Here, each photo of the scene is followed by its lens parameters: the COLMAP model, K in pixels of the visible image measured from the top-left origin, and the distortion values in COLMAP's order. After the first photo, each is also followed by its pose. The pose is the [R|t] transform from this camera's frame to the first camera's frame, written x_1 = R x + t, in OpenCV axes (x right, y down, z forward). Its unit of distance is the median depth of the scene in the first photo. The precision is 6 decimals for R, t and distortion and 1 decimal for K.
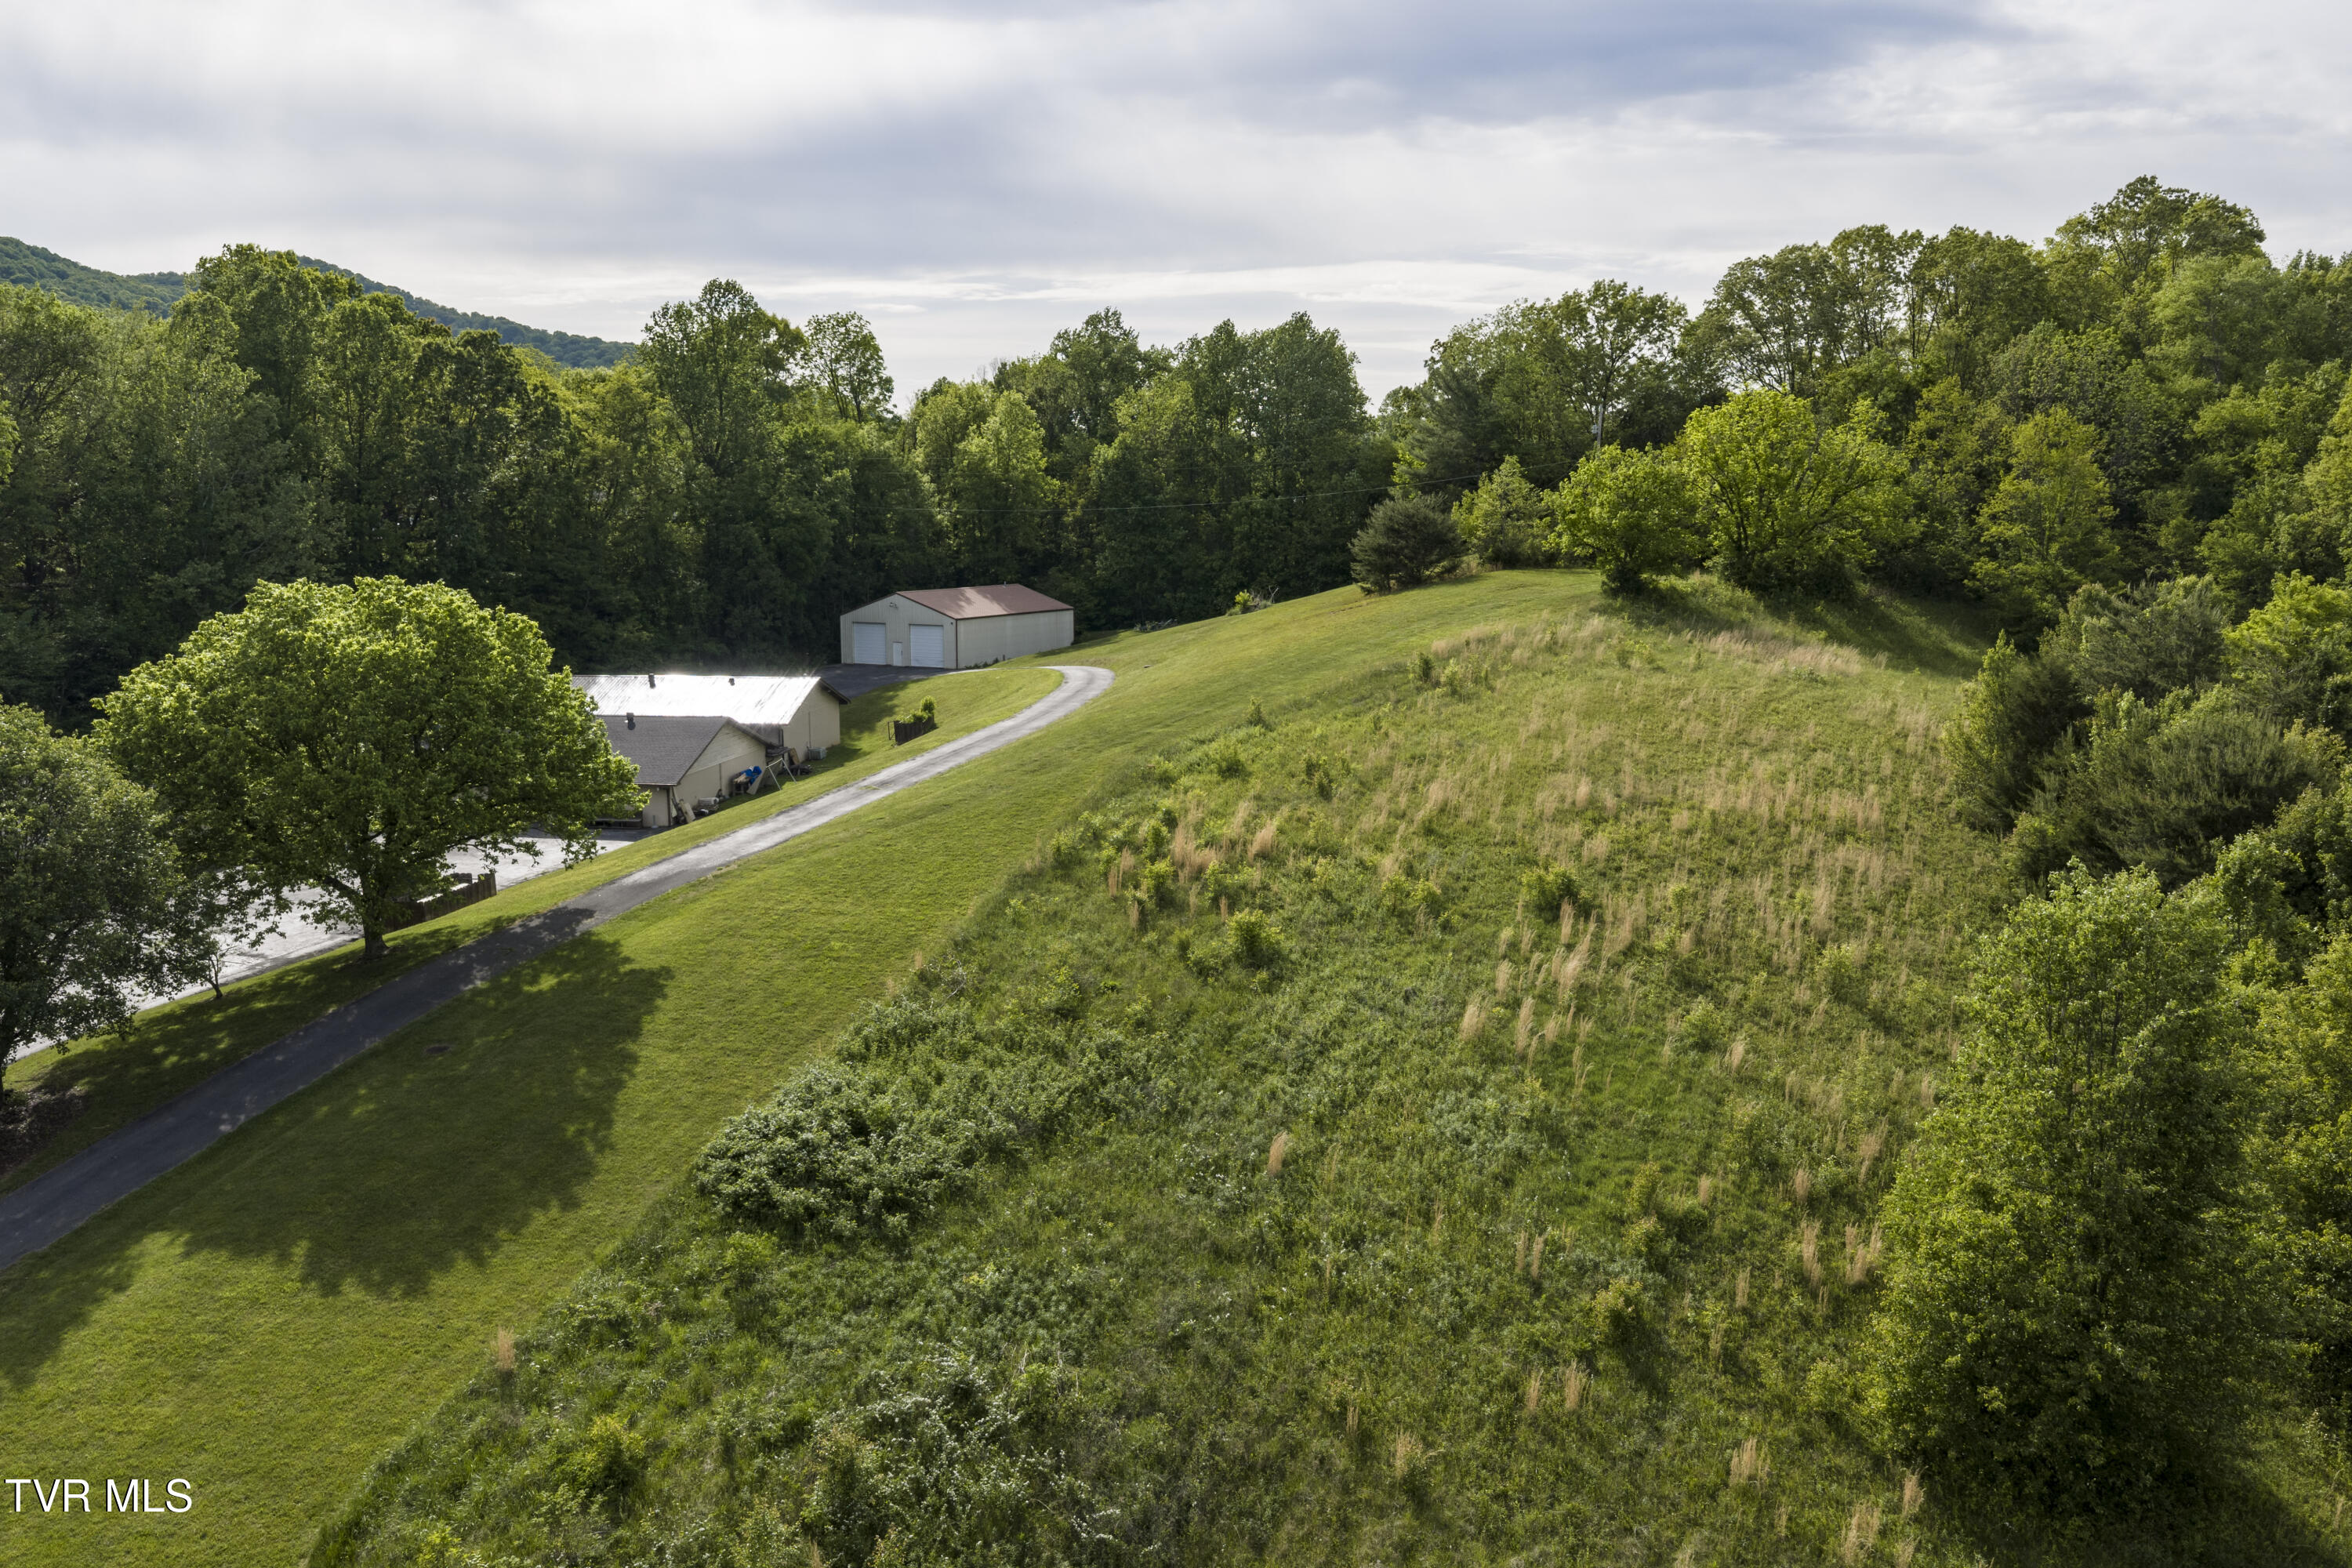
lens RADIAL K [[1944.0, 0, 1186.3], [0, 1944.0, 784.6], [0, 0, 1]] dist [0.018372, -0.027356]
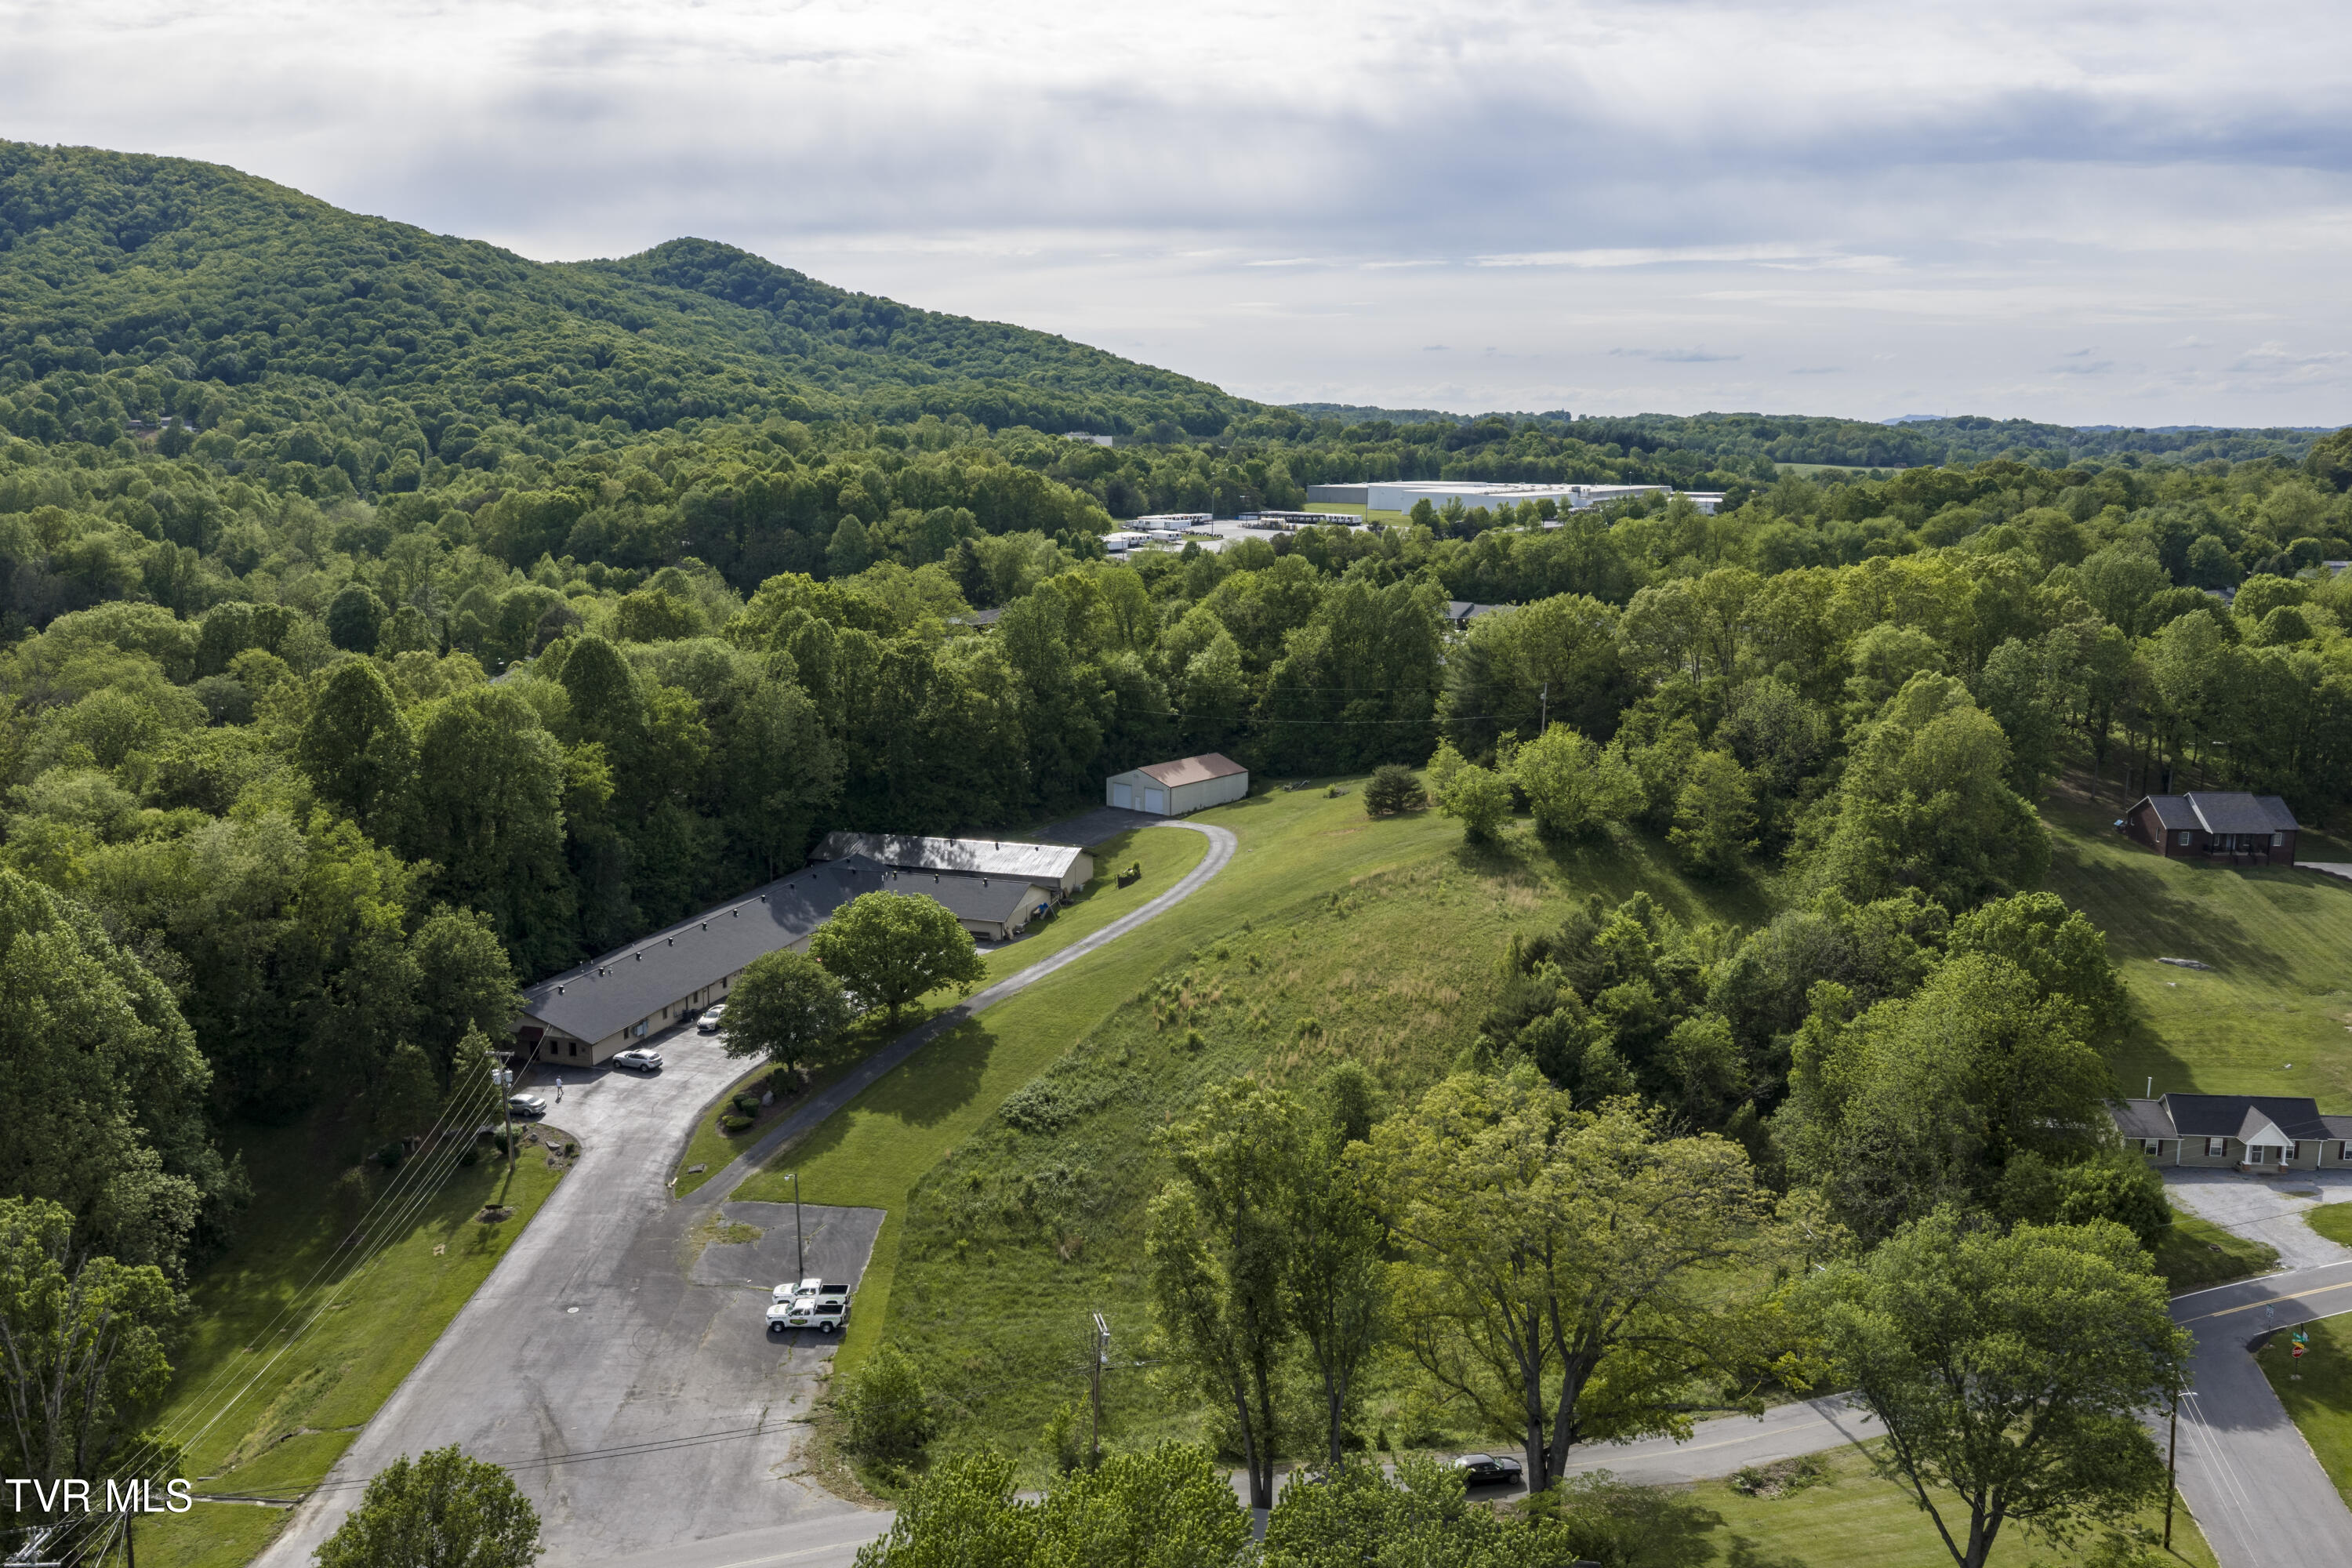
lens RADIAL K [[1944.0, 0, 1186.3], [0, 1944.0, 784.6], [0, 0, 1]] dist [0.018372, -0.027356]
pose [[0.984123, 0.037266, -0.173533, 0.249465], [-0.031188, 0.998805, 0.037622, -0.198014], [0.174728, -0.031612, 0.984109, -0.886330]]
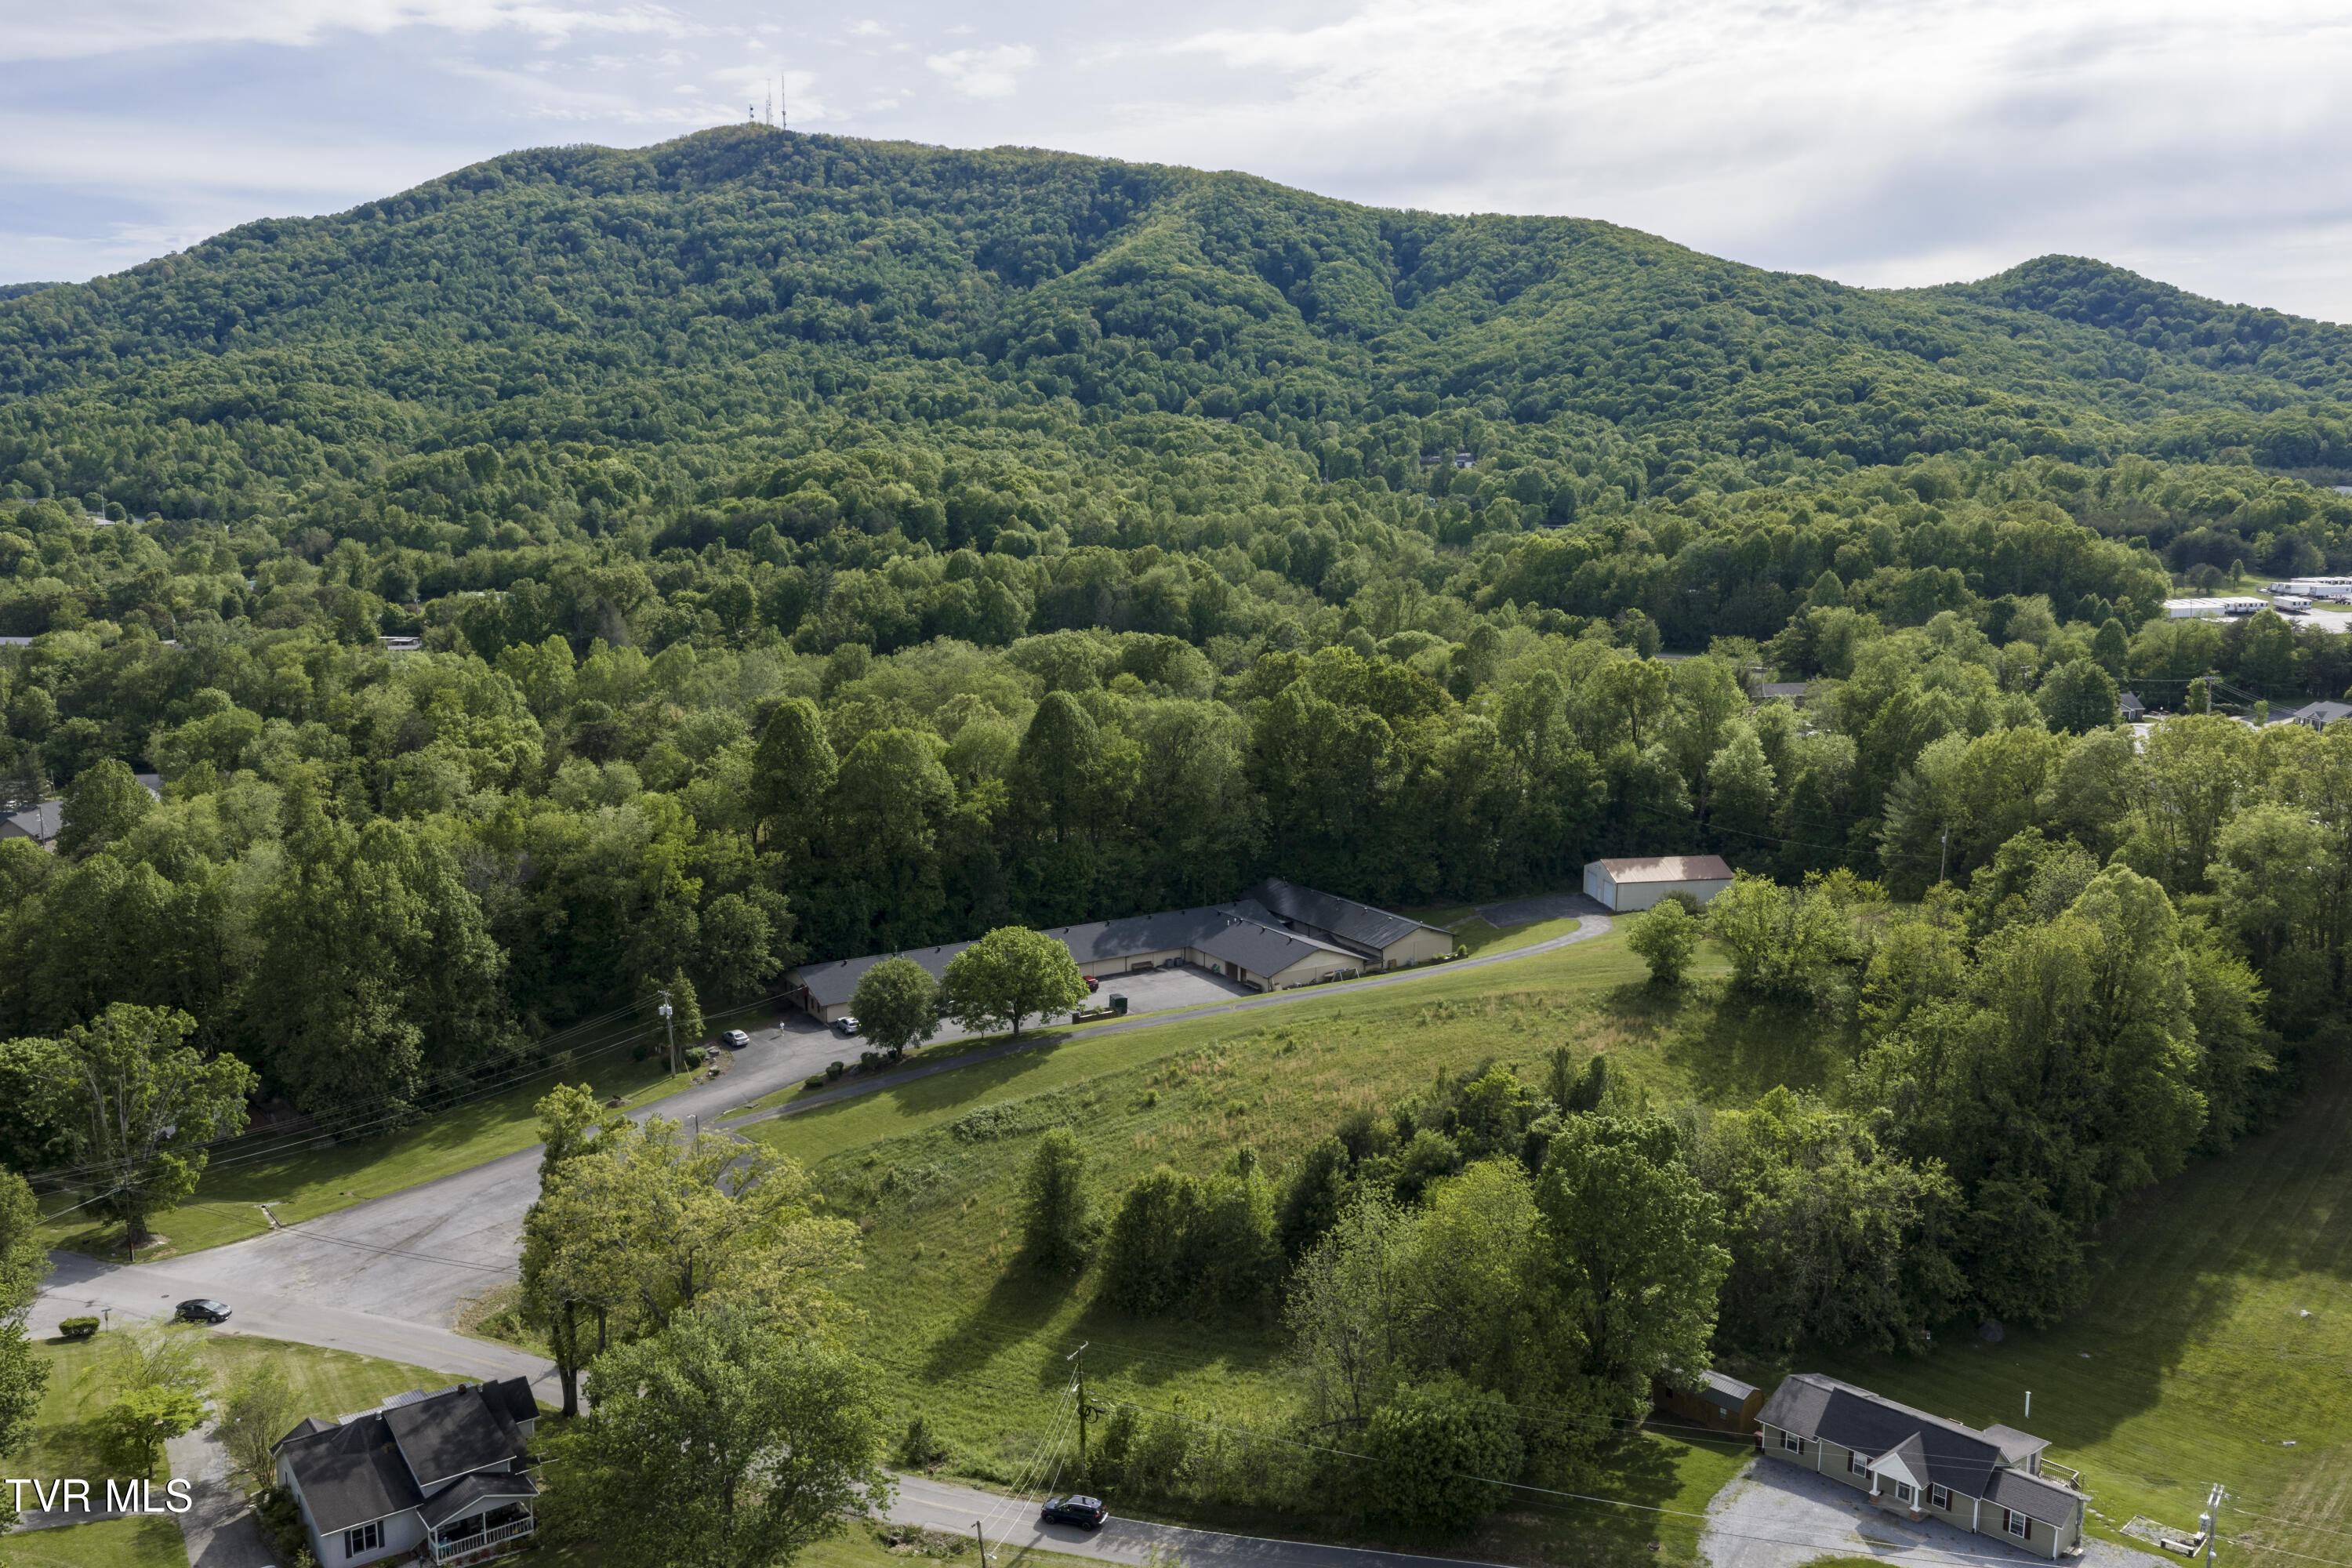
lens RADIAL K [[1944.0, 0, 1186.3], [0, 1944.0, 784.6], [0, 0, 1]] dist [0.018372, -0.027356]
pose [[0.636460, 0.136030, -0.759220, 1.207701], [-0.114200, 0.990096, 0.081661, -0.347429], [0.762809, 0.034729, 0.645691, -0.517828]]
